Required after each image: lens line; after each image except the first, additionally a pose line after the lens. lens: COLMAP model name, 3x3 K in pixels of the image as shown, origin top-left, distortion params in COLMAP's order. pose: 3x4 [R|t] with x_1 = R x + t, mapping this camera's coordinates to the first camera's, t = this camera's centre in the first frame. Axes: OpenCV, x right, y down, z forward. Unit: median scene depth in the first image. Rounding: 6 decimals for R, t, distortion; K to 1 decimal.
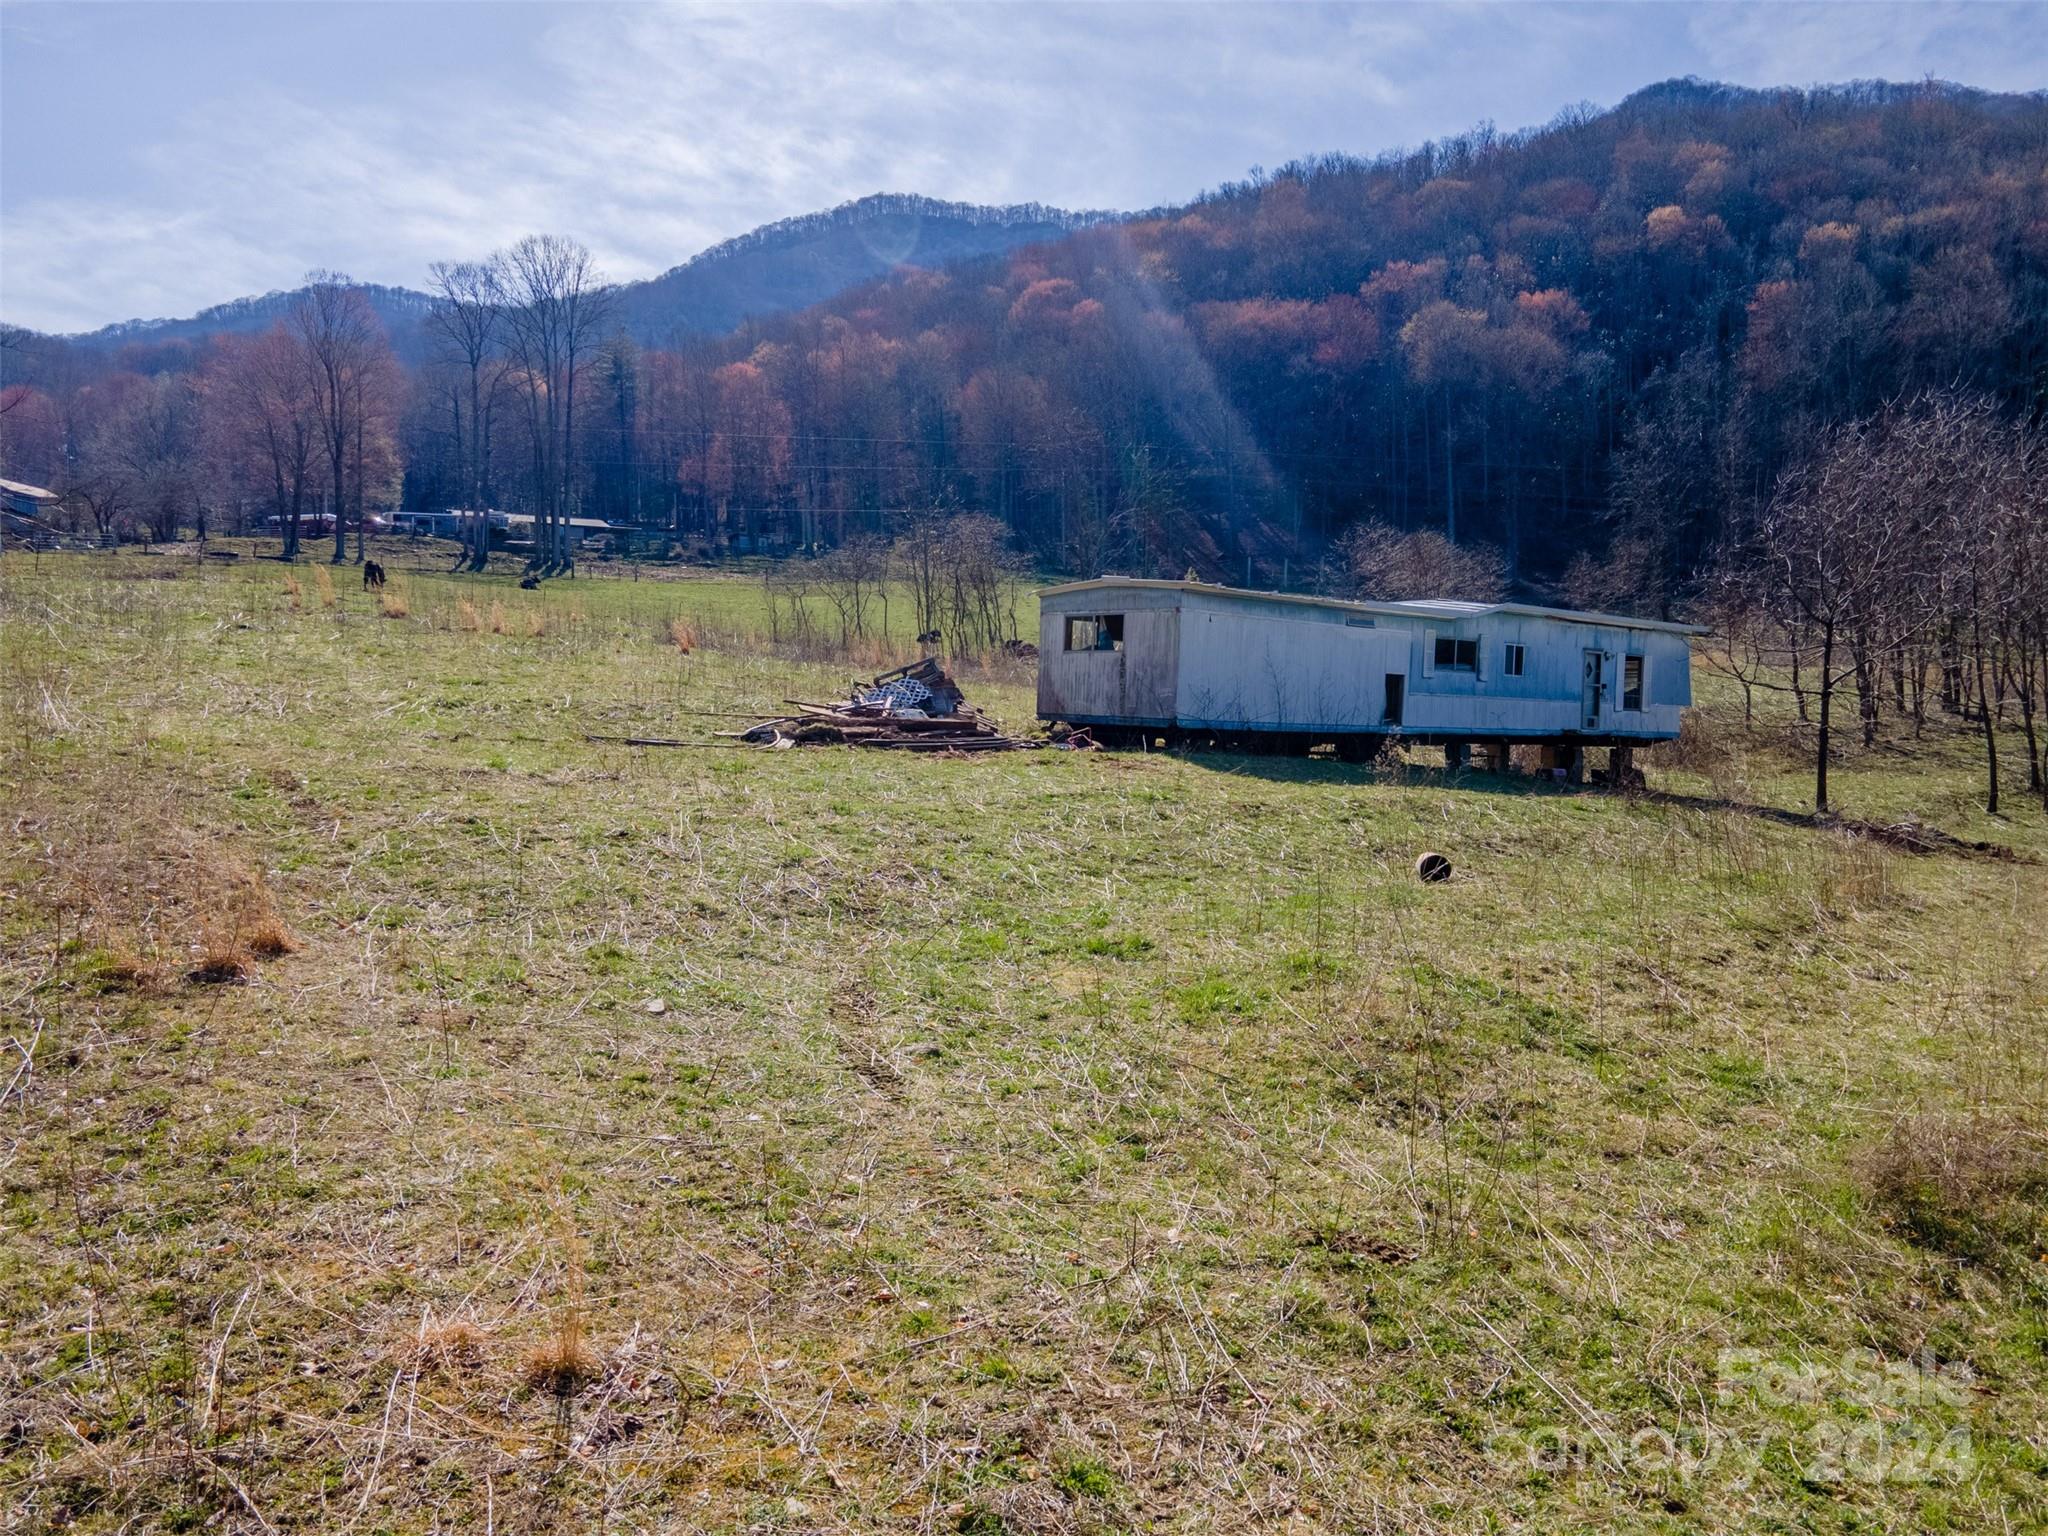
lens RADIAL K [[1499.2, 0, 1031.5], [0, 1499.2, 754.8], [0, 0, 1]] dist [0.035734, 0.039777]
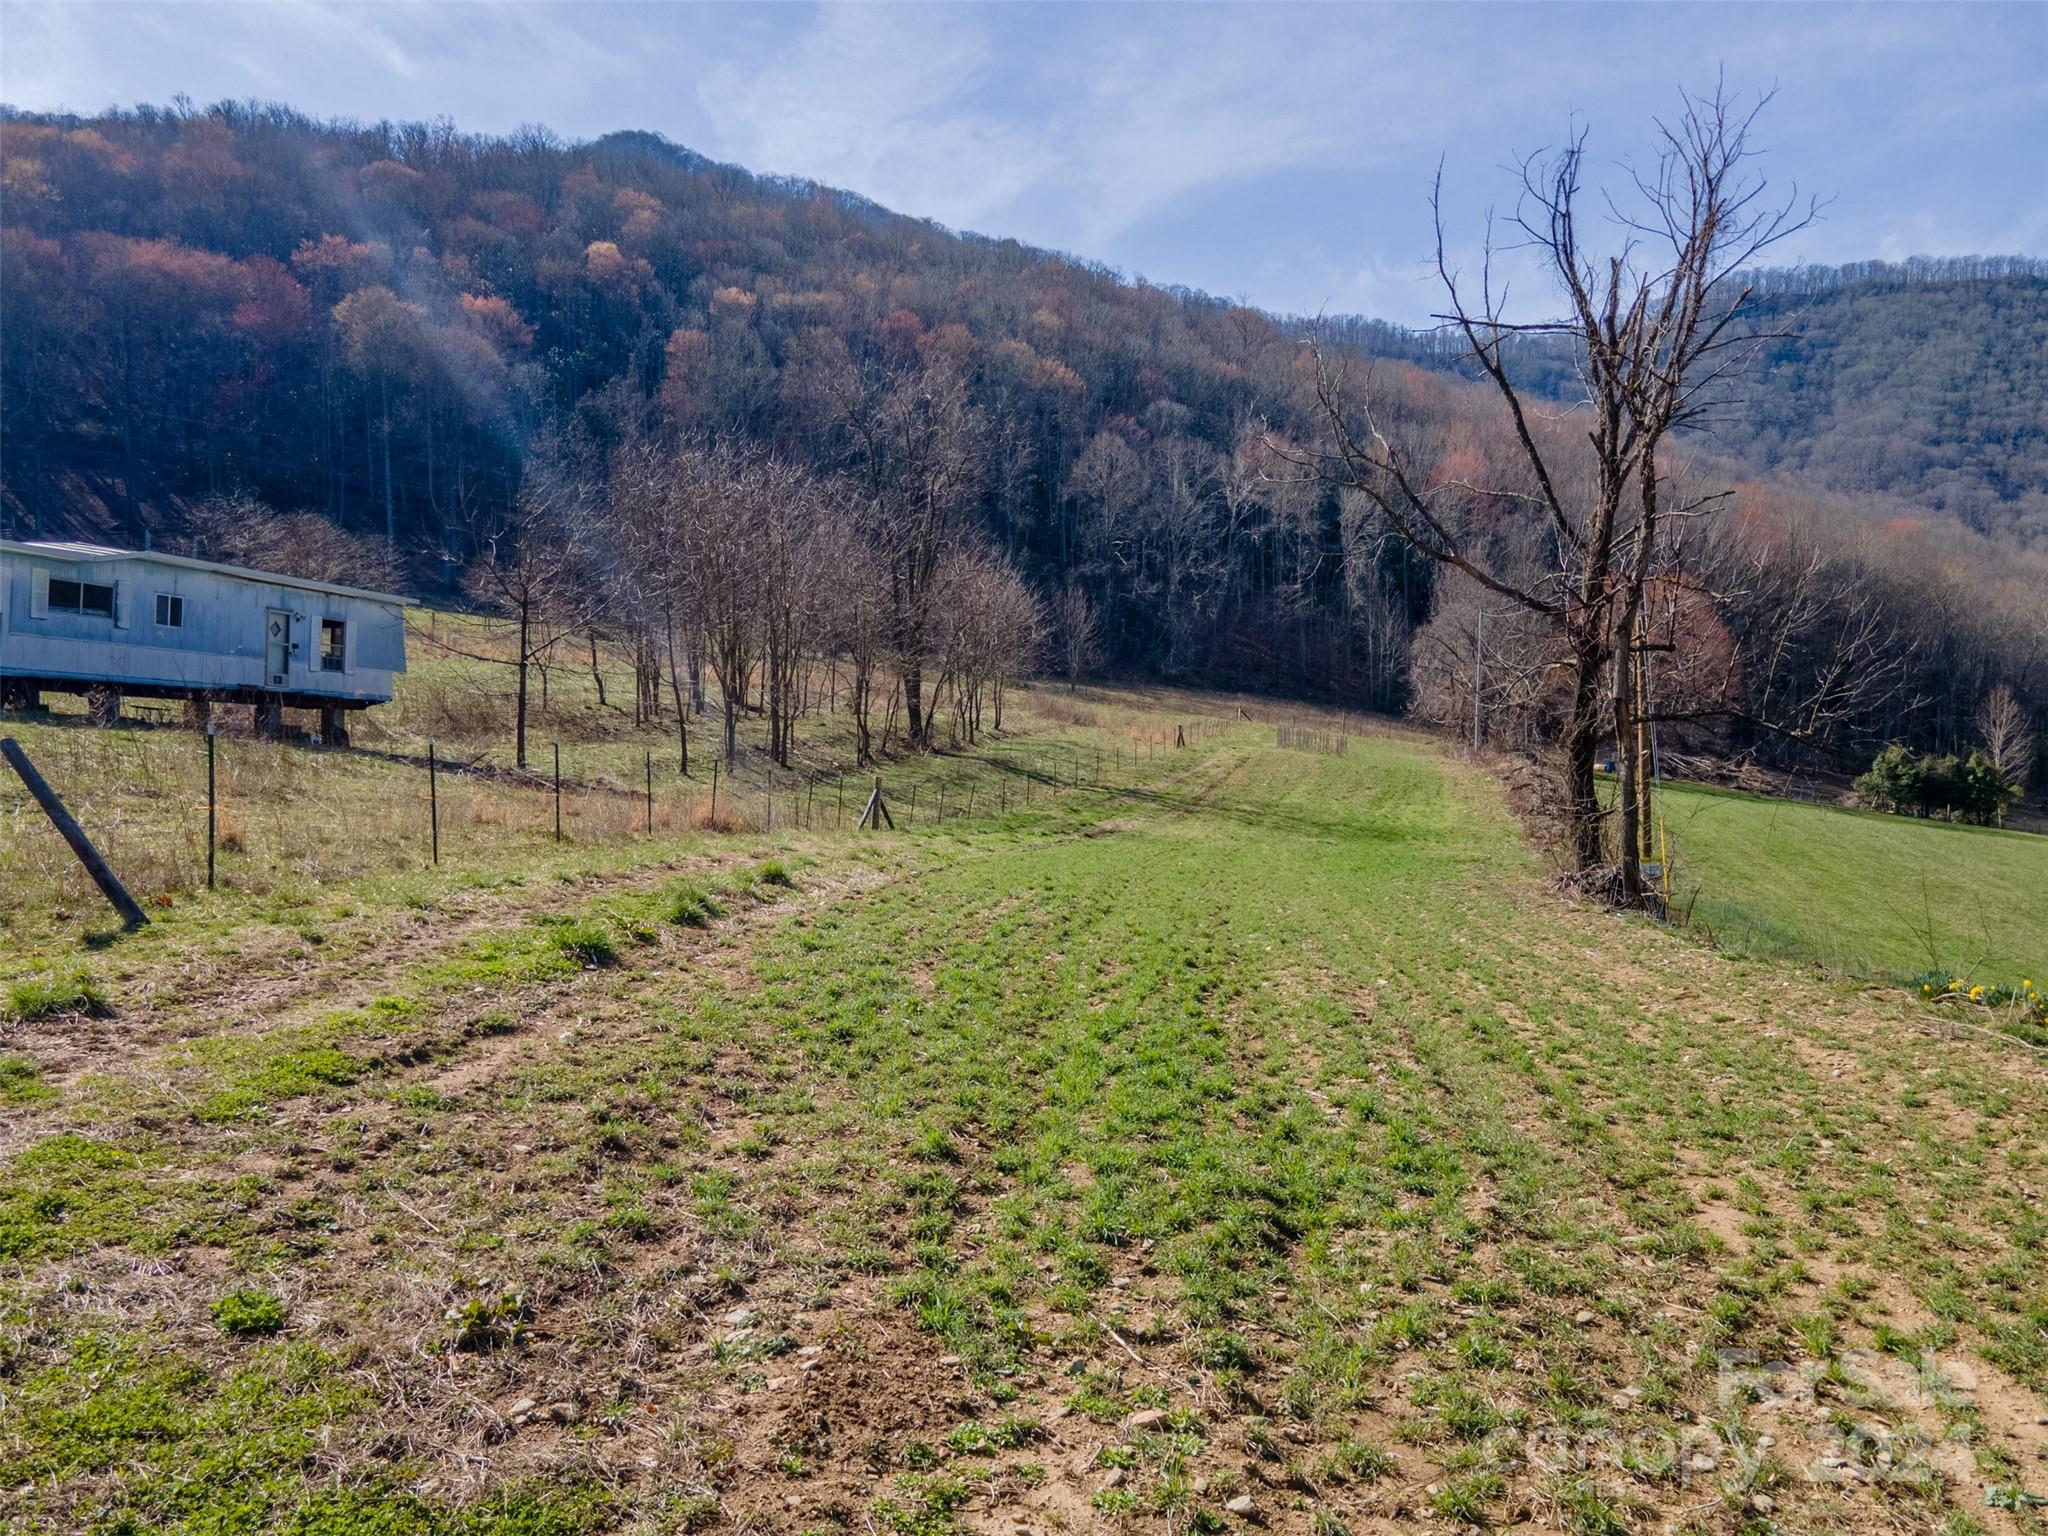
lens RADIAL K [[1499.2, 0, 1004.2], [0, 1499.2, 761.9], [0, 0, 1]] dist [0.035734, 0.039777]
pose [[0.812339, 0.001398, 0.583183, 0.032341], [-0.000071, 0.999997, -0.002299, 0.007078], [-0.583185, 0.001827, 0.812337, -0.025622]]
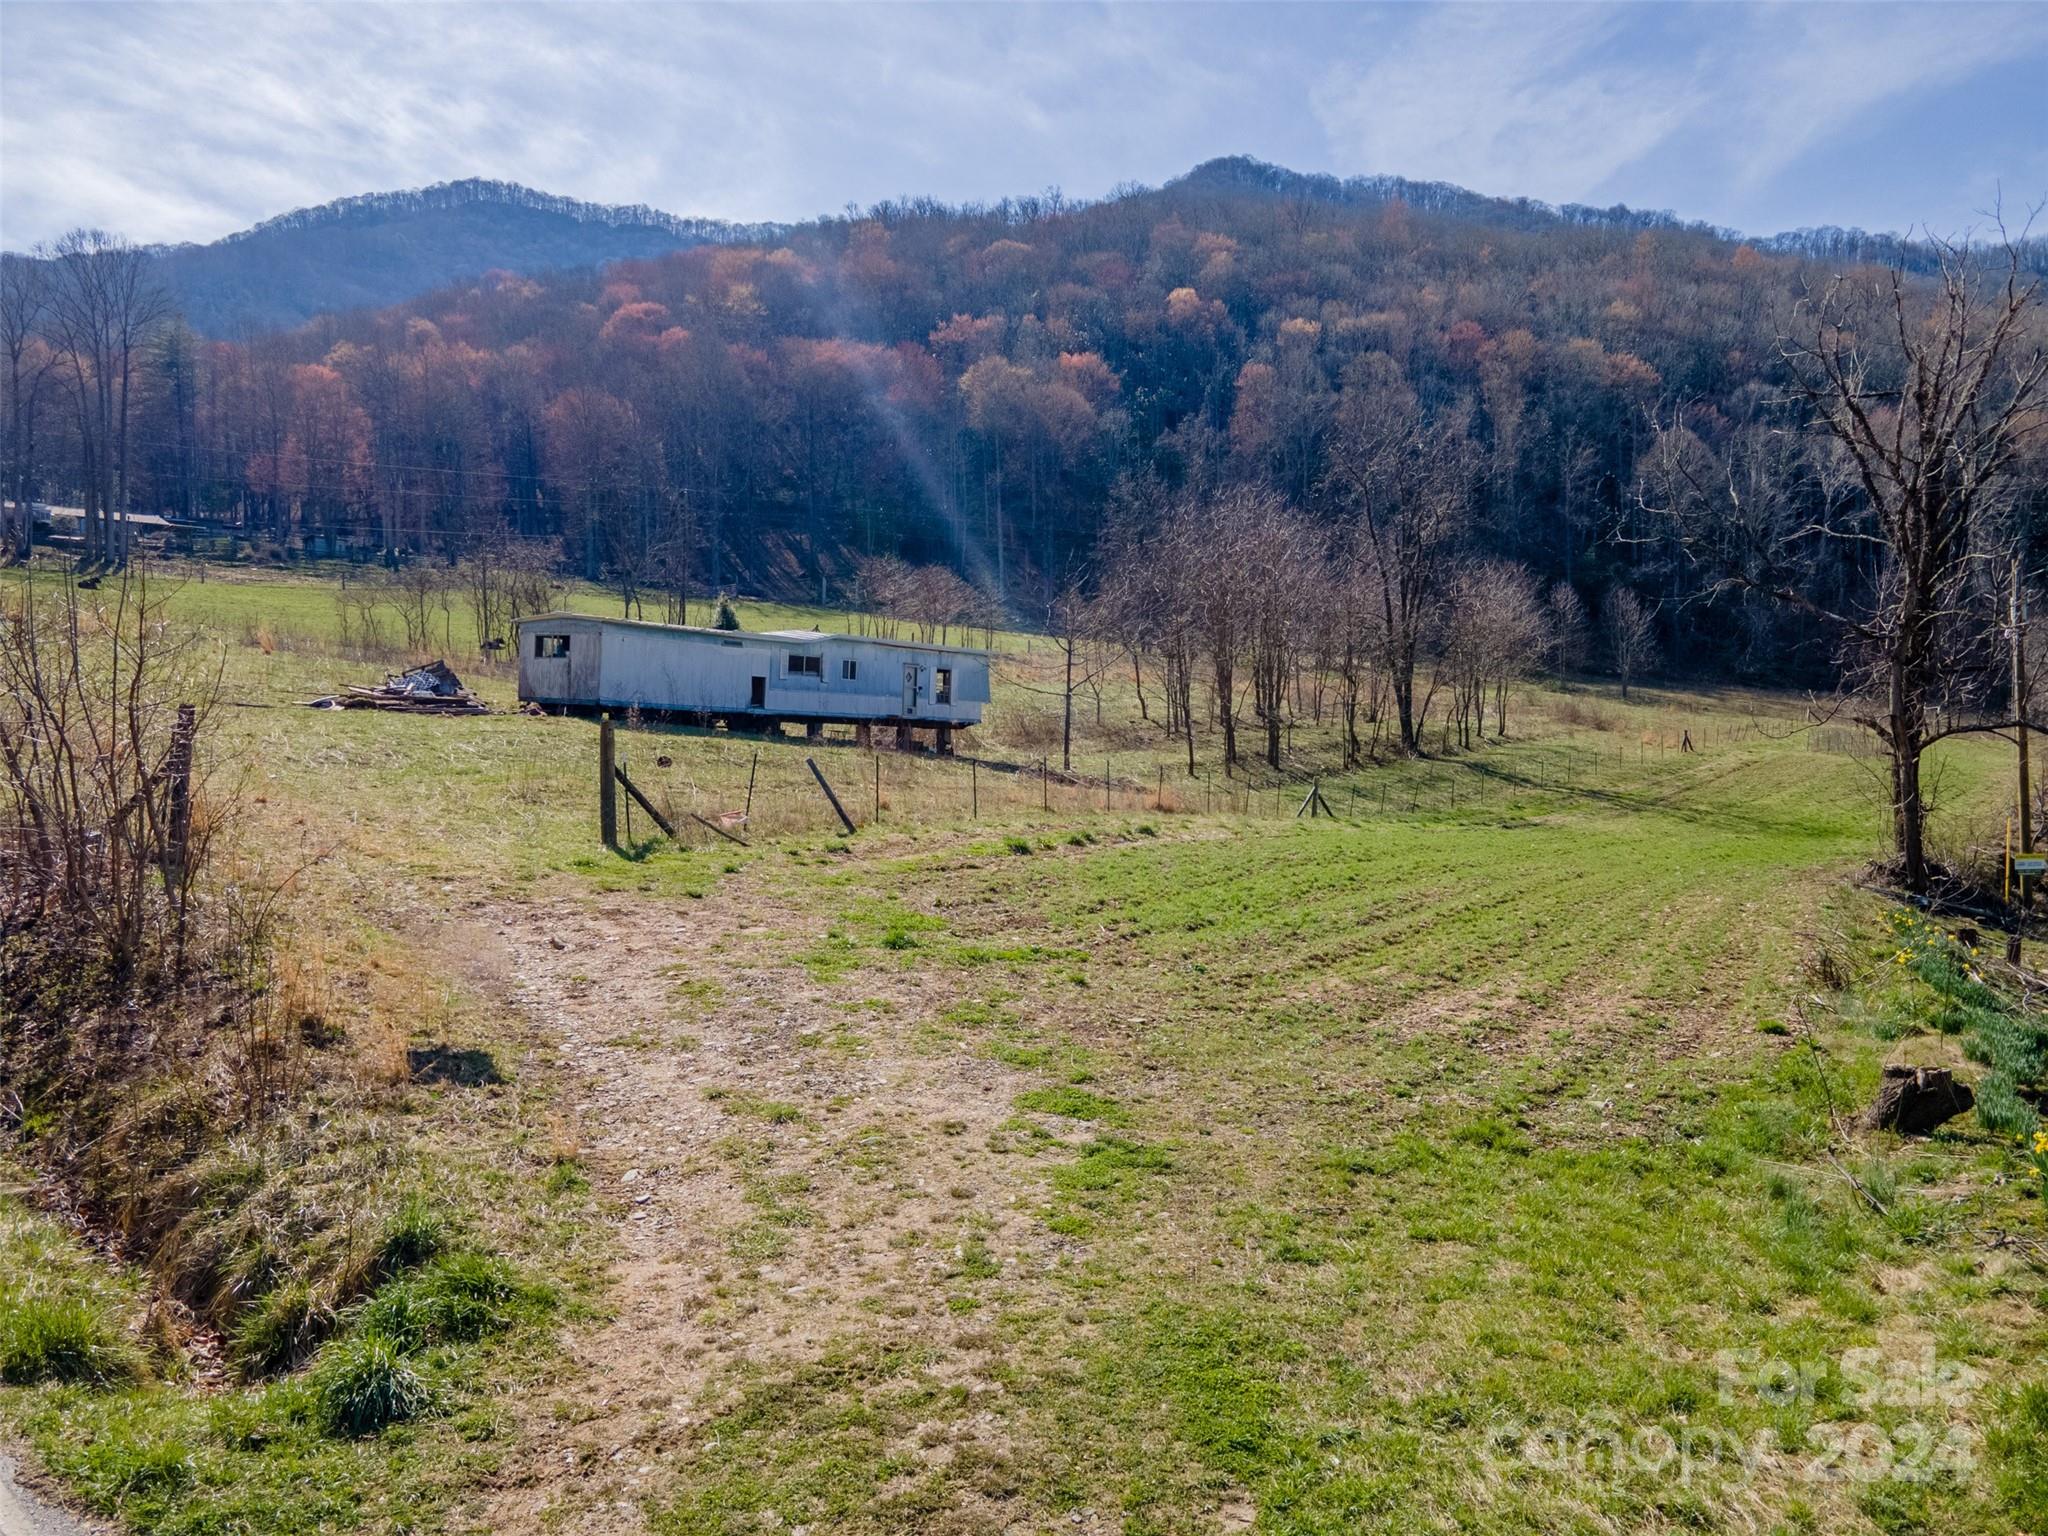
lens RADIAL K [[1499.2, 0, 1015.0], [0, 1499.2, 759.6], [0, 0, 1]] dist [0.035734, 0.039777]
pose [[0.971195, 0.002483, 0.238272, 0.020497], [-0.001420, 0.999988, -0.004633, 0.006800], [-0.238281, 0.004161, 0.971187, -0.100566]]
